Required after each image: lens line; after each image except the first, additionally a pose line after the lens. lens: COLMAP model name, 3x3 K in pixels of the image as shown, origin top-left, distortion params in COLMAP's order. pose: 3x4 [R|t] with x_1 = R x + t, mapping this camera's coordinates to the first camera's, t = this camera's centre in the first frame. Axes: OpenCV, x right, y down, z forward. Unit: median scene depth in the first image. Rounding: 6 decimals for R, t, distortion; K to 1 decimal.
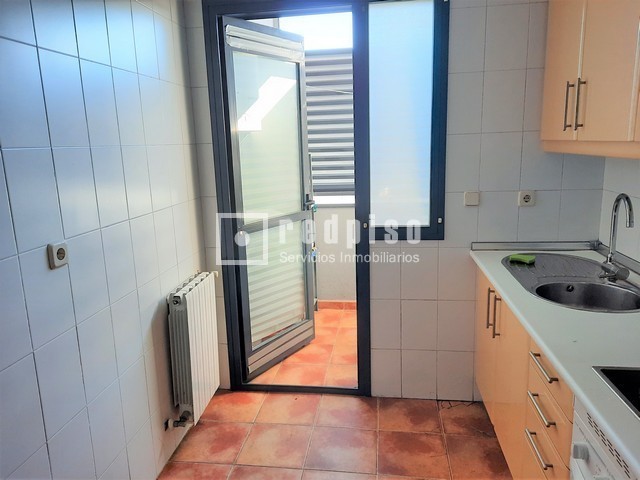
lens RADIAL K [[469.5, 0, 316.5], [0, 469.5, 239.2], [0, 0, 1]] dist [0.057148, -0.038329]
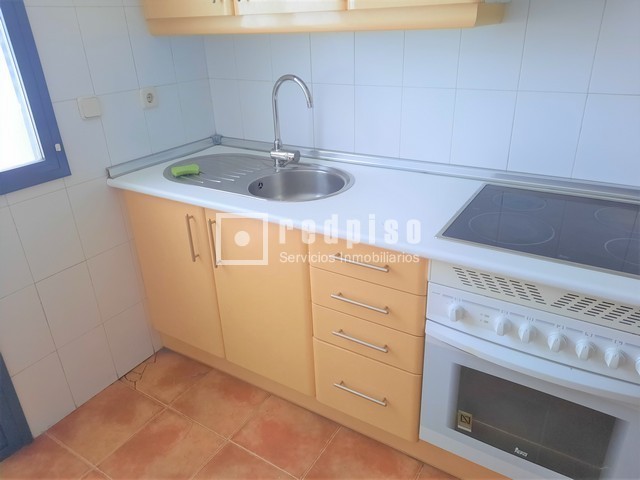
lens RADIAL K [[469.5, 0, 318.0], [0, 469.5, 237.1], [0, 0, 1]] dist [0.057148, -0.038329]
pose [[0.406763, -0.367808, 0.836218, -0.198141], [0.208469, 0.928587, 0.307030, -0.053314], [-0.889429, 0.049436, 0.454392, 0.385981]]
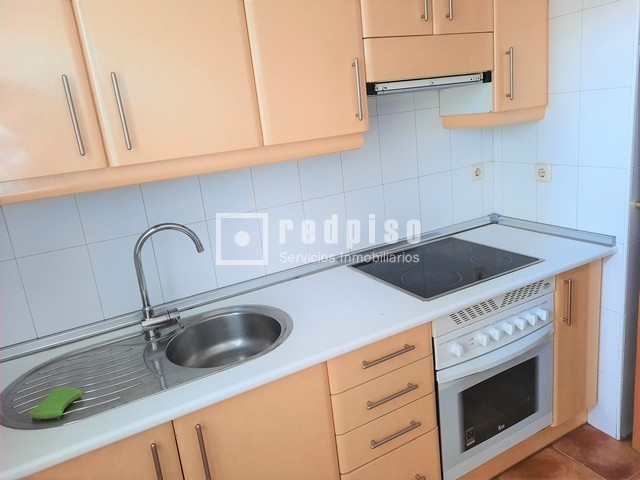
lens RADIAL K [[469.5, 0, 319.0], [0, 469.5, 236.3], [0, 0, 1]] dist [0.057148, -0.038329]
pose [[-0.598586, -0.112348, 0.793141, -0.123095], [0.280870, 0.897825, 0.339150, -0.207267], [-0.750205, 0.425780, -0.505870, 0.907498]]
